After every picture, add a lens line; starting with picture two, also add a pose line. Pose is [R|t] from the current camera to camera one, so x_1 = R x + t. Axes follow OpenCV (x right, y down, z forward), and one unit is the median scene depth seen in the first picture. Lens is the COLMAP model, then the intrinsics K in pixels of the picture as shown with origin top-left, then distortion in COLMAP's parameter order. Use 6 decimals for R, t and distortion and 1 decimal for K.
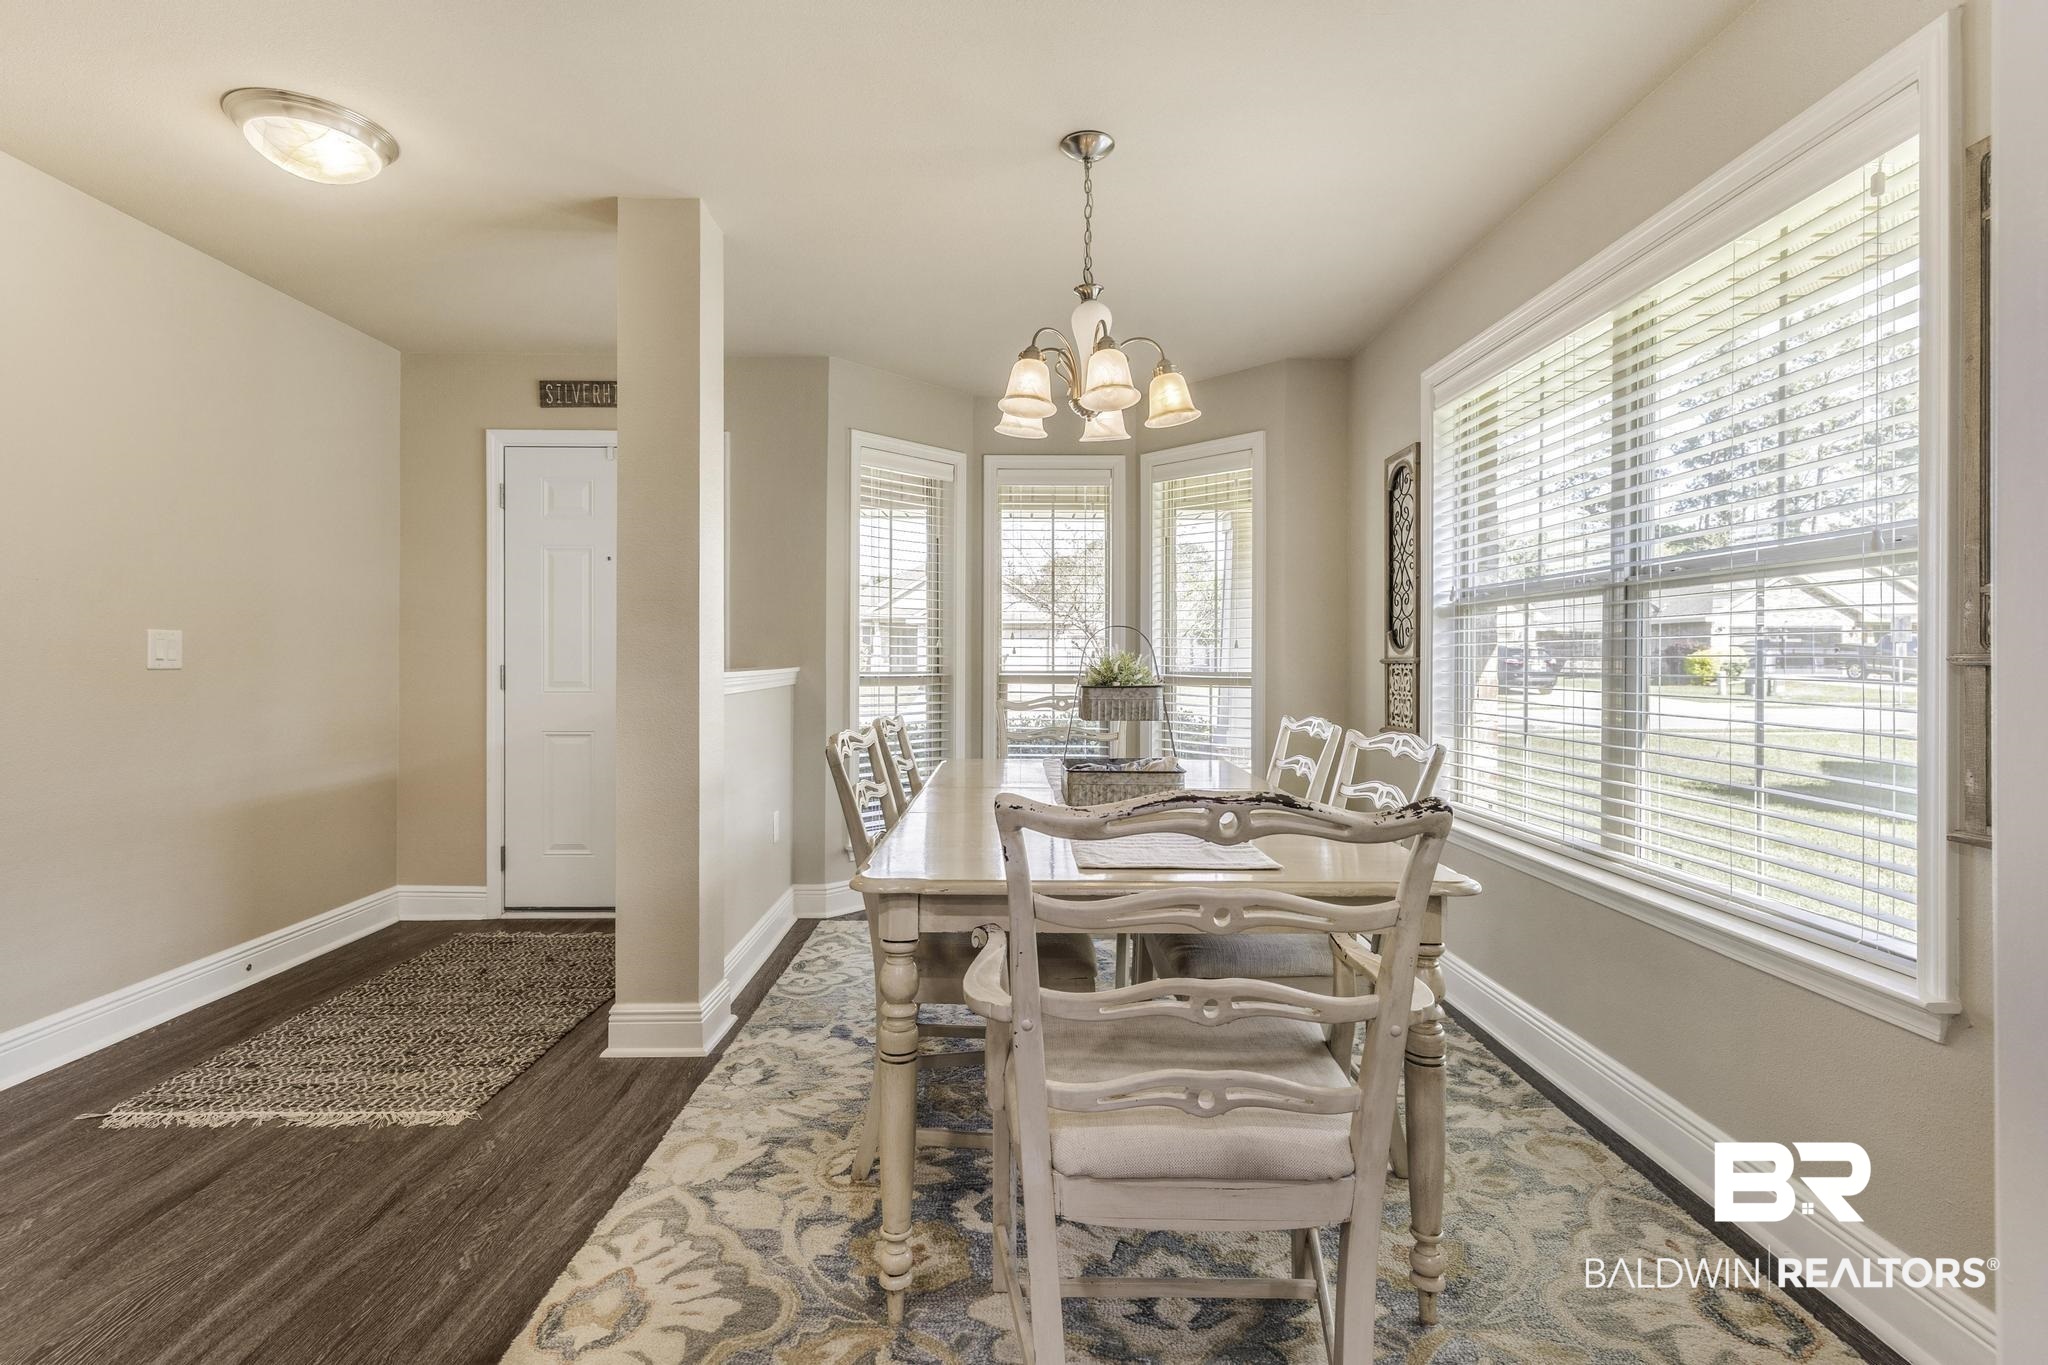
lens RADIAL K [[970.2, 0, 1012.9], [0, 970.2, 666.7], [0, 0, 1]] dist [0.002400, 0.000262]
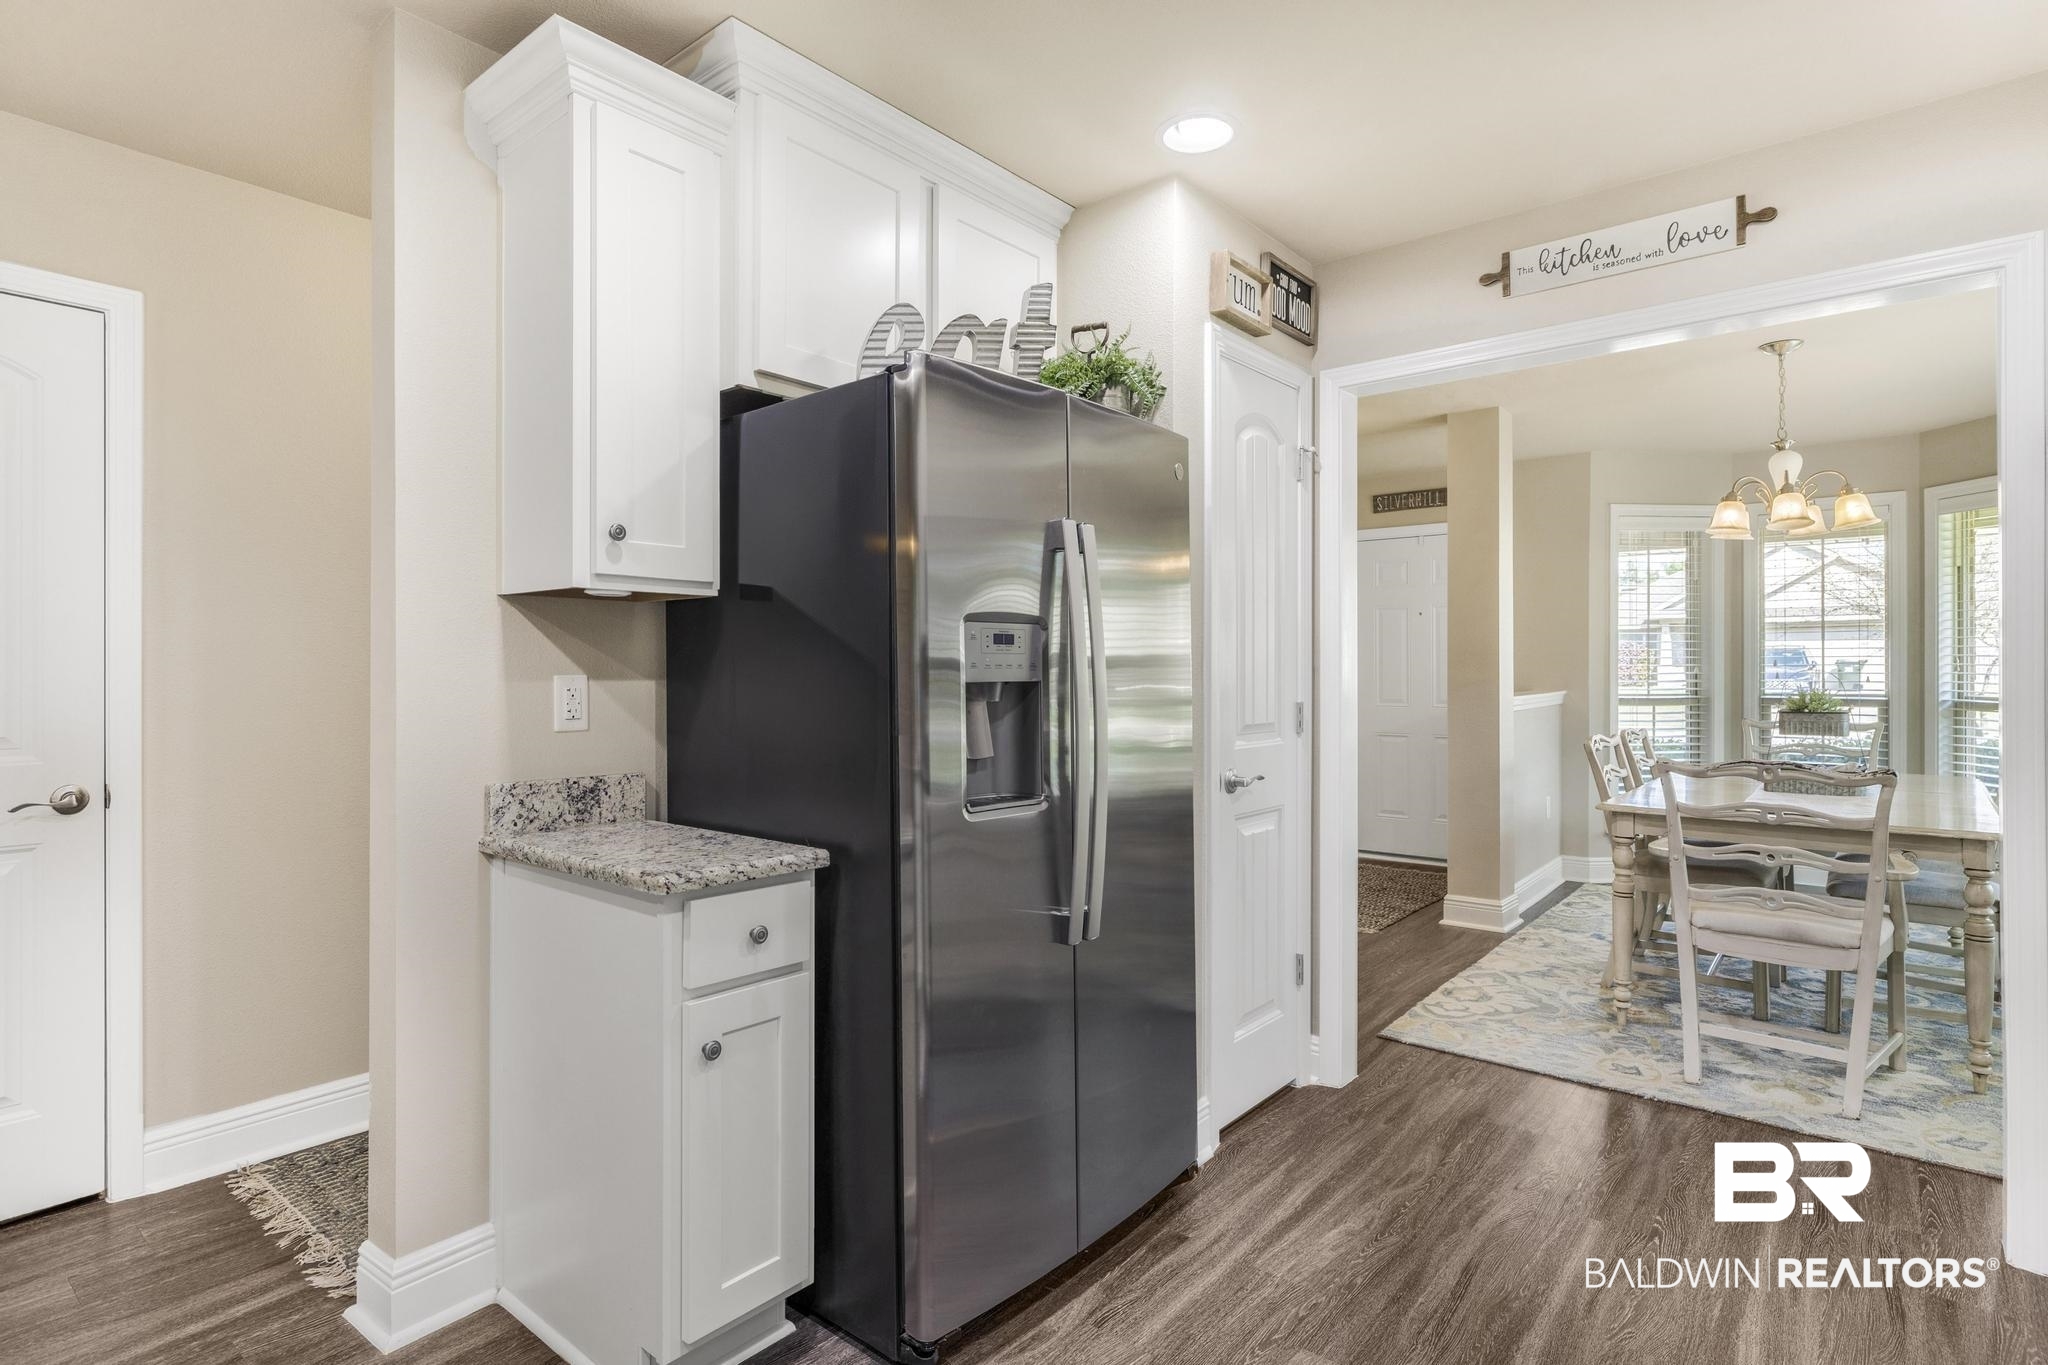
lens RADIAL K [[1062.7, 0, 1008.5], [0, 1062.7, 665.0], [0, 0, 1]] dist [-0.004469, 0.001478]
pose [[0.765846, -0.004683, -0.643007, 0.191879], [-0.000308, 0.999971, -0.007650, -0.034688], [0.643024, 0.006057, 0.765822, -0.896260]]
